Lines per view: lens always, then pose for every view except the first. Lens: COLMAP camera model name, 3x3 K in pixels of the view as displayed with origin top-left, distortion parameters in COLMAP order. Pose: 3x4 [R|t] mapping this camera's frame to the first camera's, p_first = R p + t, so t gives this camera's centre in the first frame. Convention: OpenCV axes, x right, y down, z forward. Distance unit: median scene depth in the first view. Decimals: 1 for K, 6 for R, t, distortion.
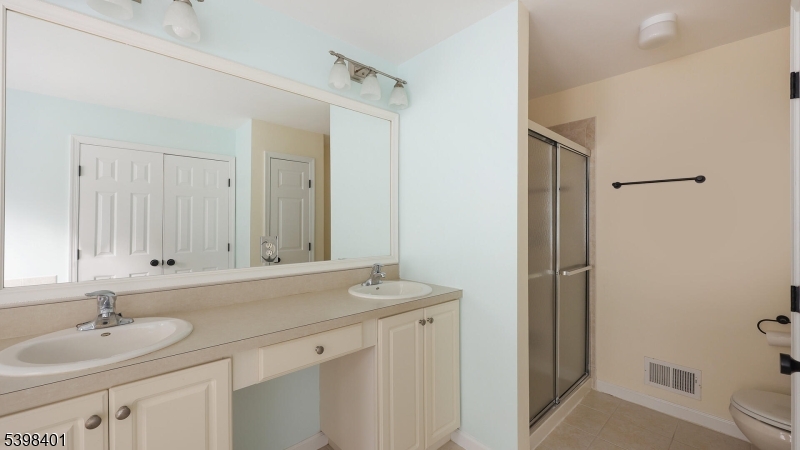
lens RADIAL K [[323.3, 0, 400.0], [0, 323.3, 225.0], [0, 0, 1]] dist [0.000956, 0.000148]
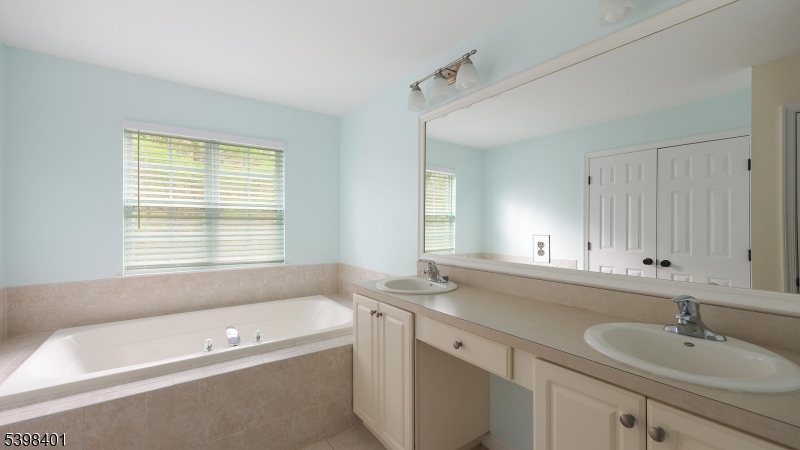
lens RADIAL K [[323.3, 0, 400.0], [0, 323.3, 225.0], [0, 0, 1]] dist [0.000956, 0.000148]
pose [[-0.117867, 0.007654, -0.993000, 0.360100], [0.000736, 0.999971, 0.007620, -0.003241], [0.993029, 0.000168, -0.117870, 0.419262]]
